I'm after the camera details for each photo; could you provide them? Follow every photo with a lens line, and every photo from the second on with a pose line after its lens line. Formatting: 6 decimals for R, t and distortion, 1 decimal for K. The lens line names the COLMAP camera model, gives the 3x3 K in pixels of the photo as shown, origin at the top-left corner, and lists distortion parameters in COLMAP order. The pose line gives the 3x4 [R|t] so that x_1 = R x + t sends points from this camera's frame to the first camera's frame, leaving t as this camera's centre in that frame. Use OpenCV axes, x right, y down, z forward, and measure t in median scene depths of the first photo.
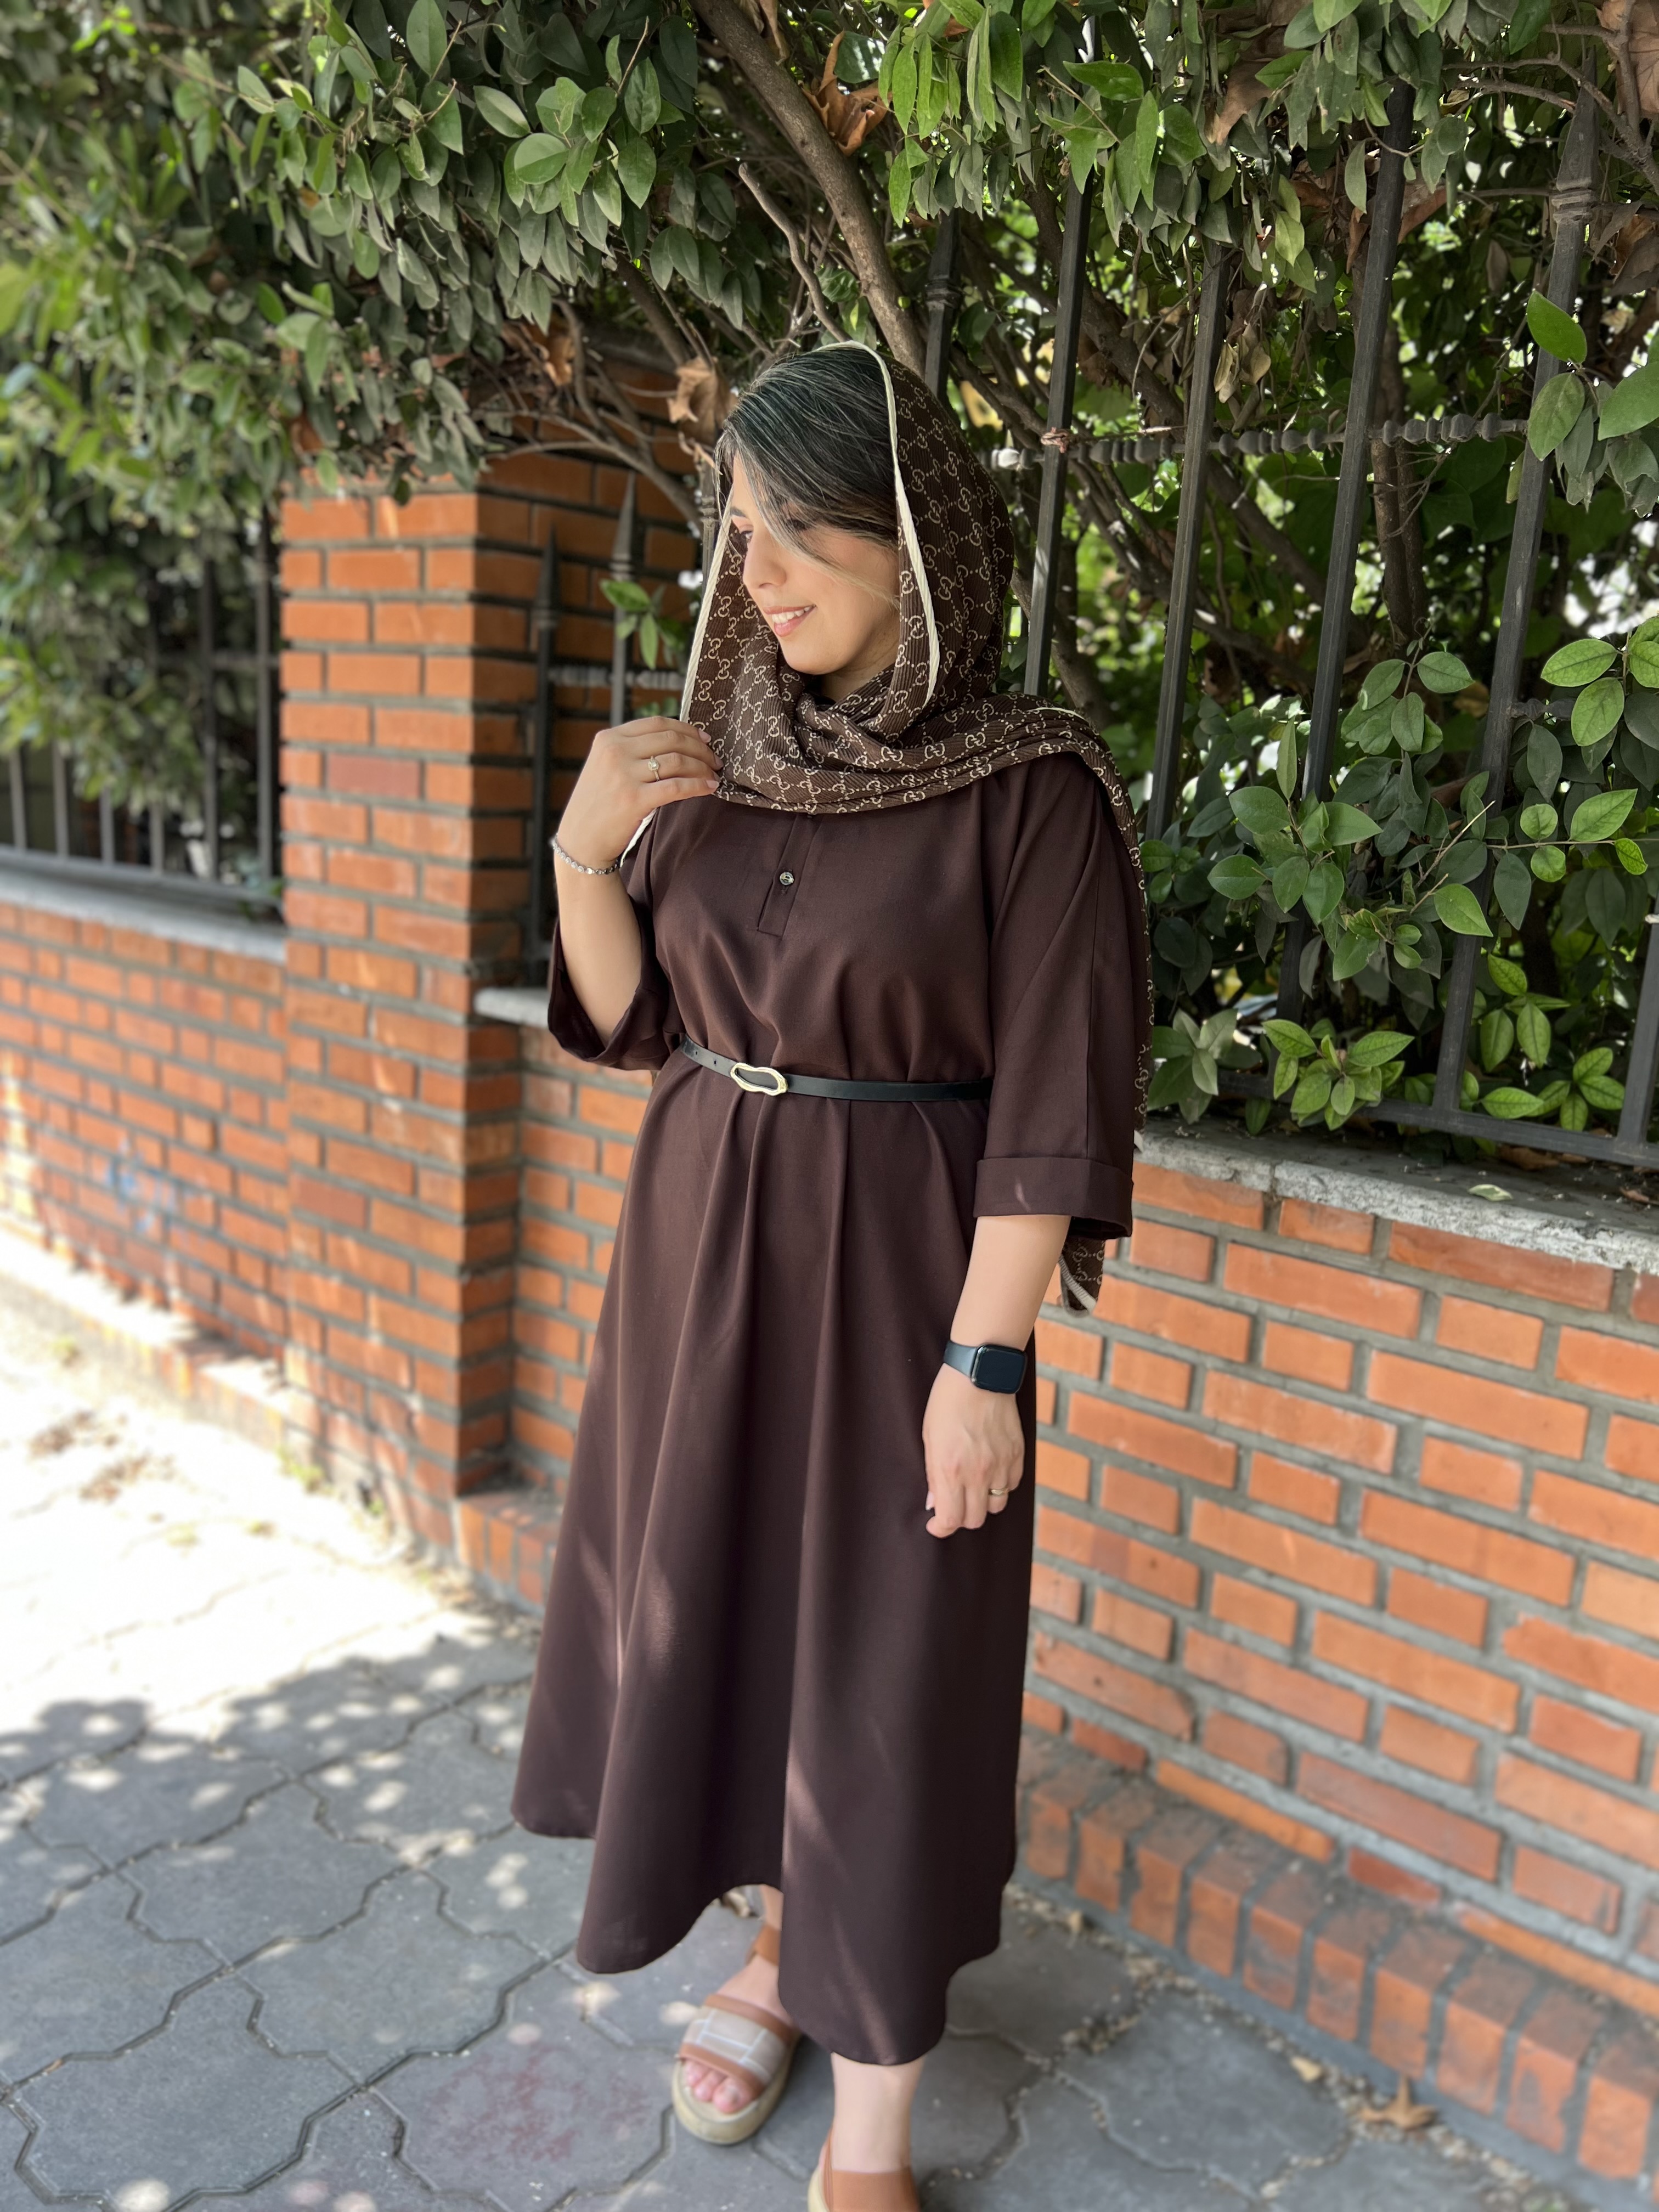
lens RADIAL K [[1707.8, 0, 829.5], [0, 1707.8, 1106.0], [0, 0, 1]] dist [0.040959, -0.065451]
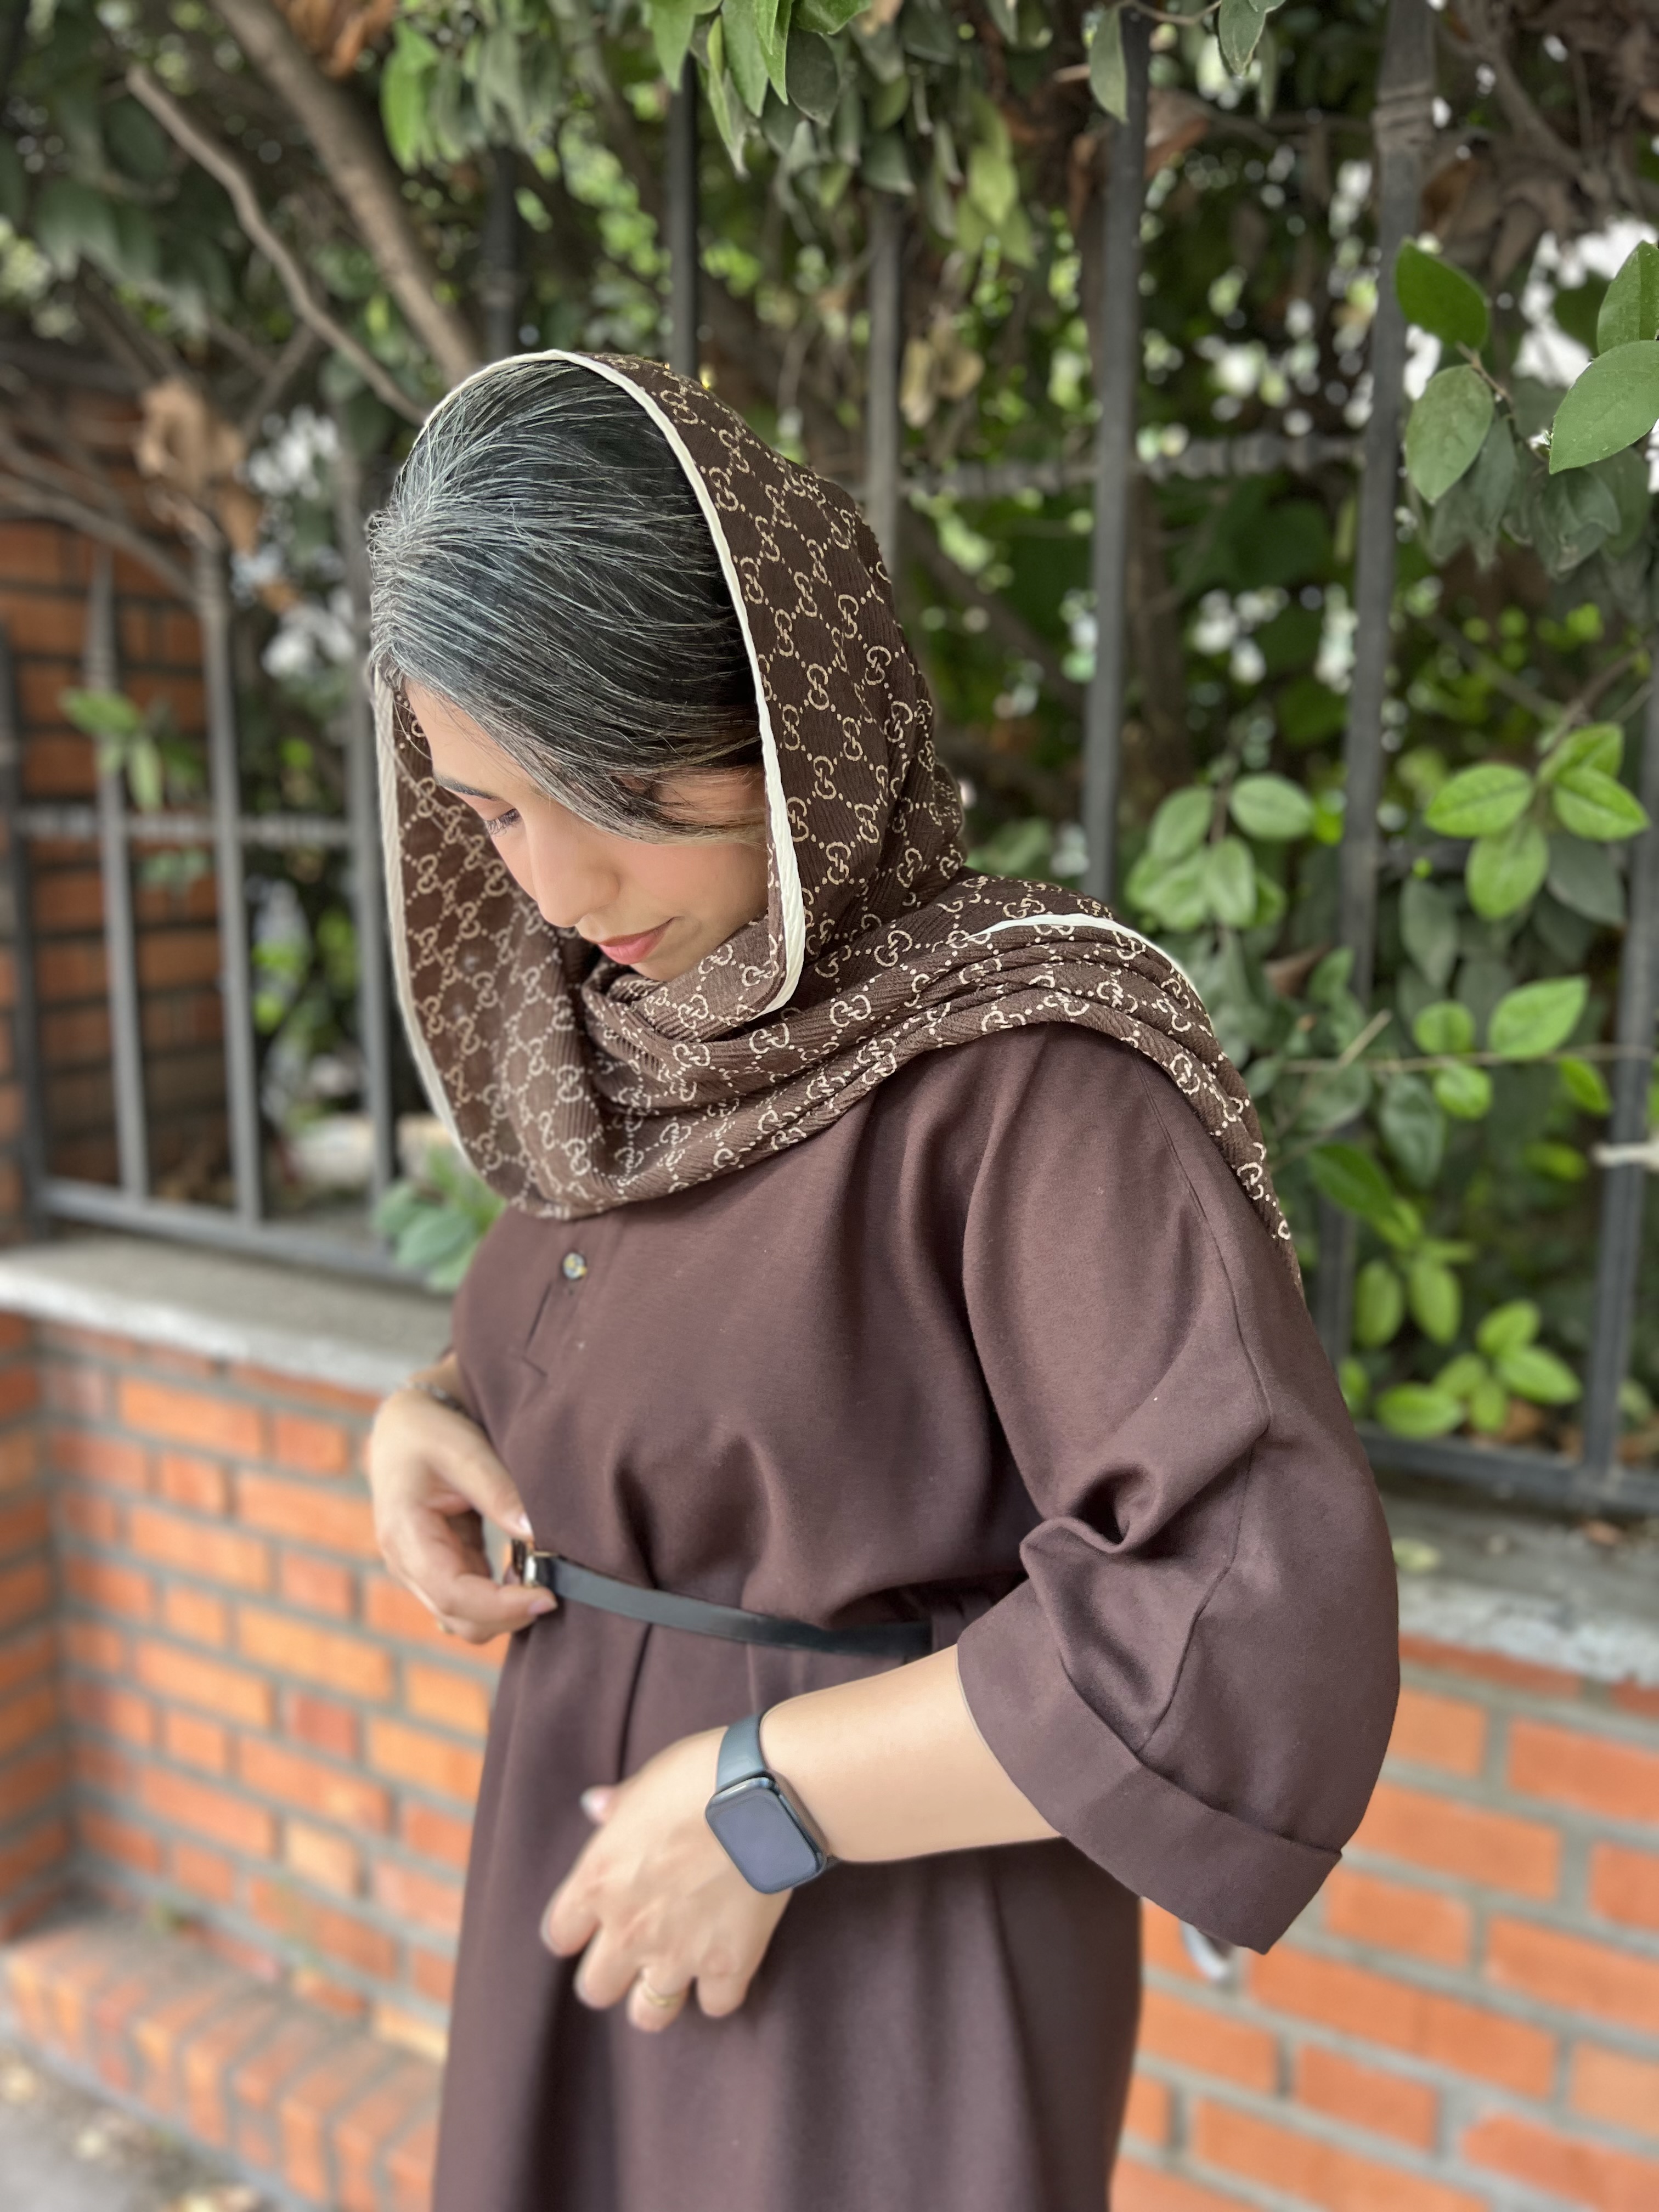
lens RADIAL K [[1783.2, 0, 829.5], [0, 1783.2, 1106.0], [0, 0, 1]] dist [-0.004181, -0.001514]
pose [[0.982177, -0.087734, 0.166227, 0.053200], [0.092211, 0.995551, -0.019395, -0.129481], [-0.163786, 0.034377, 0.985897, 0.316812]]
